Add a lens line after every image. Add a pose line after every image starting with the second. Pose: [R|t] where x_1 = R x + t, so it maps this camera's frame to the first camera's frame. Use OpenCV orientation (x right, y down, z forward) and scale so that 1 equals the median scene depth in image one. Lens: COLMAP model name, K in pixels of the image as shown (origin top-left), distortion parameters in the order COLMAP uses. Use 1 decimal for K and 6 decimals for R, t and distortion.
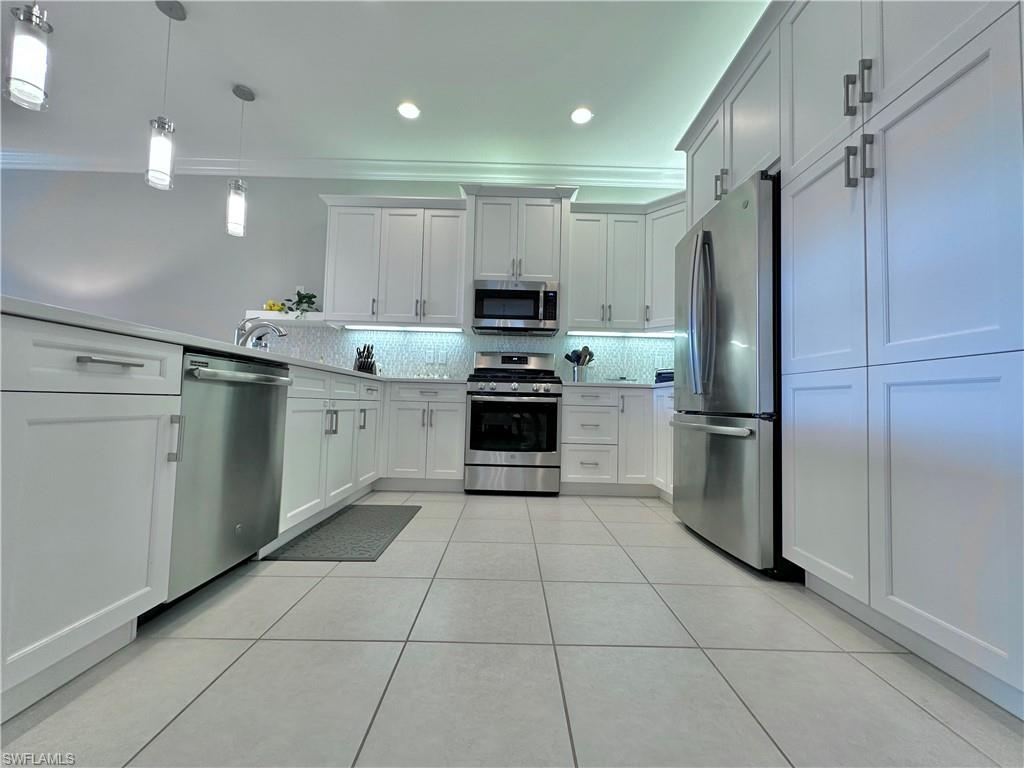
lens RADIAL K [[410.1, 0, 507.3], [0, 410.1, 383.1], [0, 0, 1]] dist [-0.001565, 0.000501]
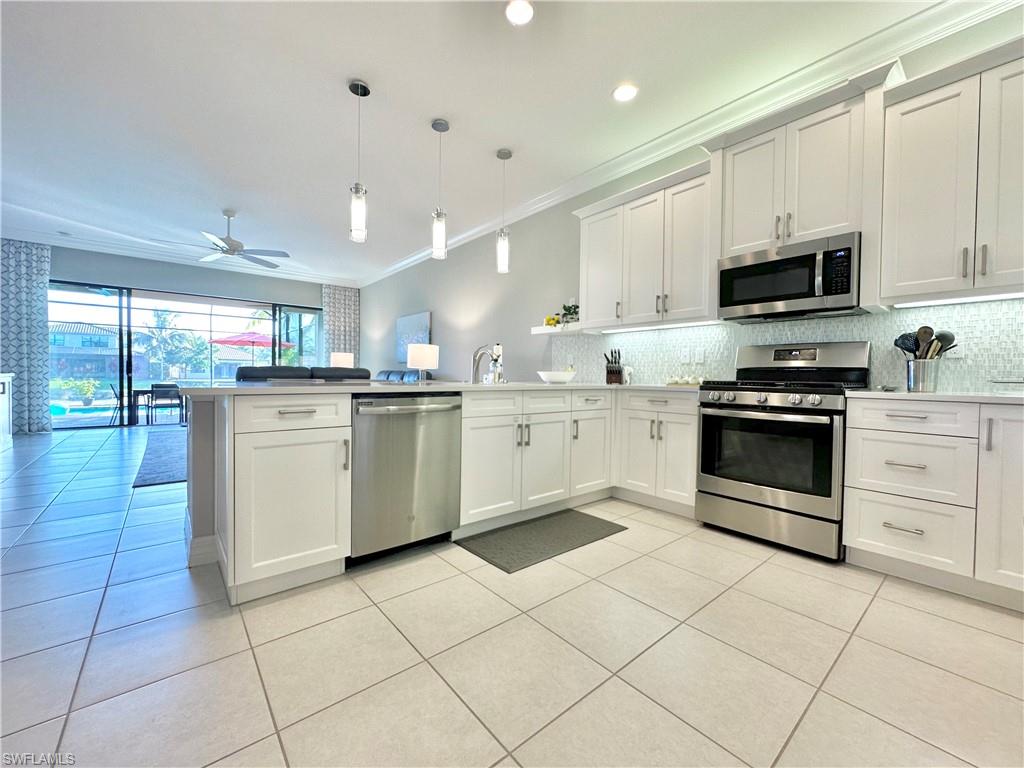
lens RADIAL K [[410.1, 0, 510.4], [0, 410.1, 382.5], [0, 0, 1]] dist [-0.001565, 0.000501]
pose [[0.639103, -0.005443, -0.769102, 0.267222], [0.042931, 0.998668, 0.028606, -0.053276], [0.767922, -0.051300, 0.638486, 0.170909]]
